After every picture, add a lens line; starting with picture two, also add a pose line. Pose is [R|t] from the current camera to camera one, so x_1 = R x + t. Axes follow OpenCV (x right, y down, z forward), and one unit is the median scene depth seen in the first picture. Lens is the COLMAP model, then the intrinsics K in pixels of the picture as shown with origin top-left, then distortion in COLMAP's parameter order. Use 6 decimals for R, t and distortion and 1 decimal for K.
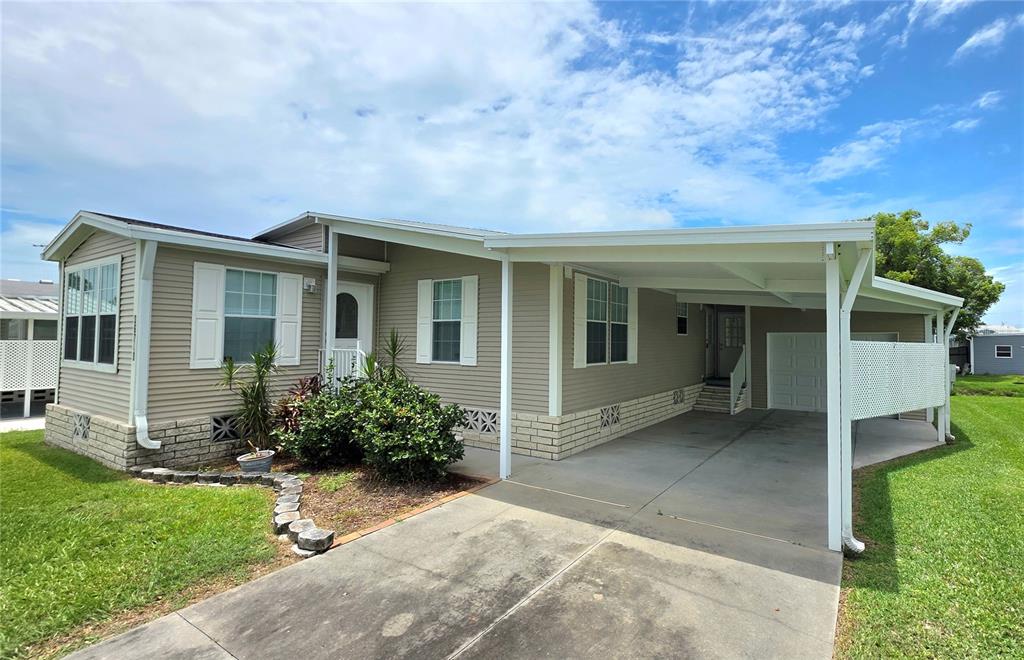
lens RADIAL K [[467.8, 0, 585.8], [0, 467.8, 326.0], [0, 0, 1]] dist [0.000242, 0.000648]
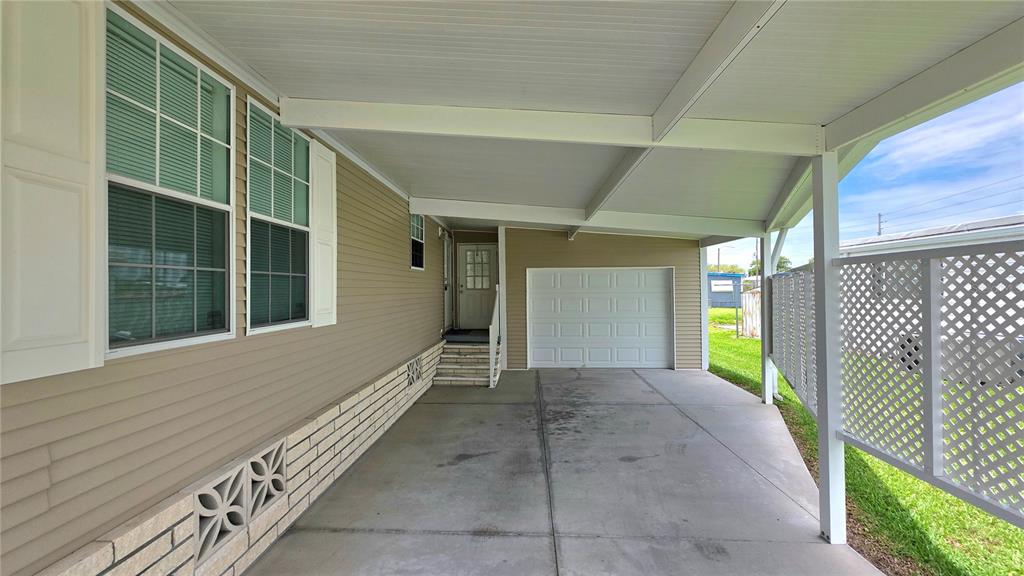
lens RADIAL K [[408.8, 0, 514.1], [0, 408.8, 282.8], [0, 0, 1]] dist [-0.000854, 0.002329]
pose [[0.875998, -0.011054, 0.482188, 0.092889], [0.002267, 0.999821, 0.018802, 0.044690], [-0.482310, -0.015378, 0.875866, 0.760181]]
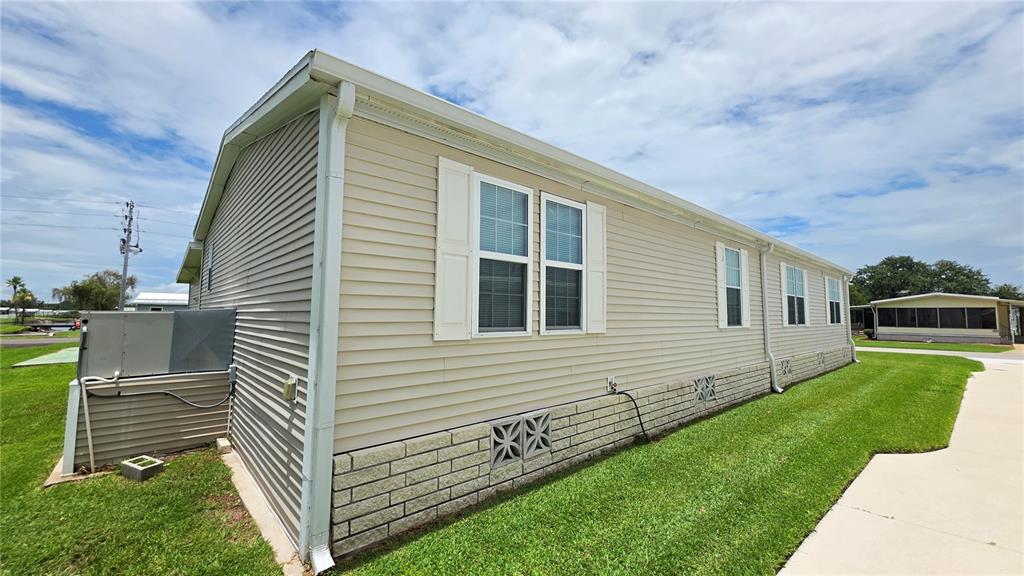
lens RADIAL K [[408.8, 0, 513.7], [0, 408.8, 291.7], [0, 0, 1]] dist [-0.000854, 0.002329]
pose [[0.959349, -0.018422, -0.281619, 0.198360], [0.011440, 0.999586, -0.026416, 0.051639], [0.281989, 0.022120, 0.959163, 0.654099]]
